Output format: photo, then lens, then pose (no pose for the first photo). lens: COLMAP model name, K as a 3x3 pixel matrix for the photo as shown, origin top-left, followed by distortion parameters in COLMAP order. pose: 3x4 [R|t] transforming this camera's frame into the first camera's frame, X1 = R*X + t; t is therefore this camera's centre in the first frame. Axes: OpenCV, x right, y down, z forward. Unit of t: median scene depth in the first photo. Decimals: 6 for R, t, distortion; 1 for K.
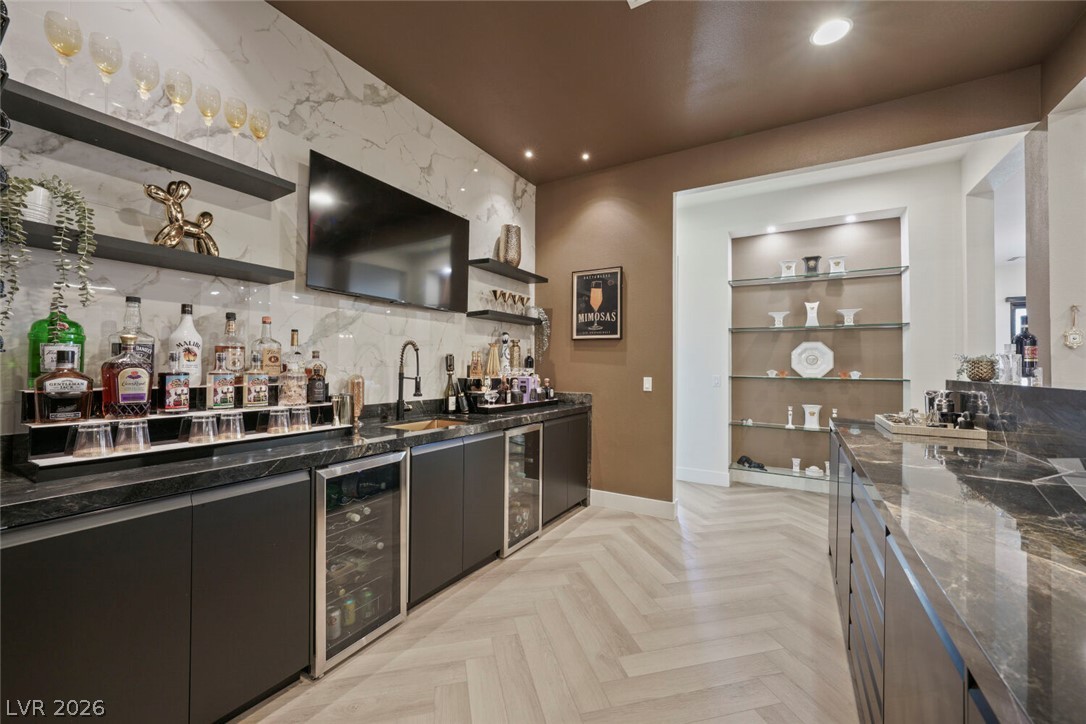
lens RADIAL K [[436.2, 0, 542.4], [0, 436.2, 361.7], [0, 0, 1]] dist [-0.002159, 0.001543]
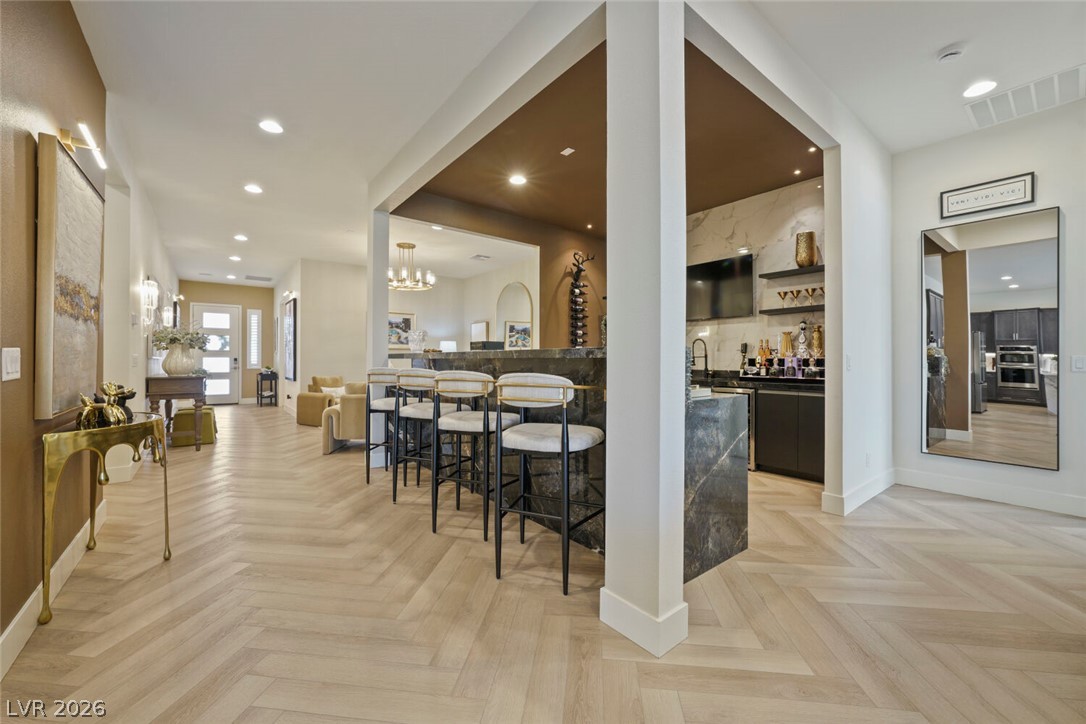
lens RADIAL K [[436.2, 0, 543.2], [0, 436.2, 366.5], [0, 0, 1]] dist [-0.002159, 0.001543]
pose [[-0.349214, 0.005831, -0.937025, 1.440756], [0.007170, 0.999968, 0.003550, 0.053926], [0.937016, -0.005479, -0.349245, 0.812081]]
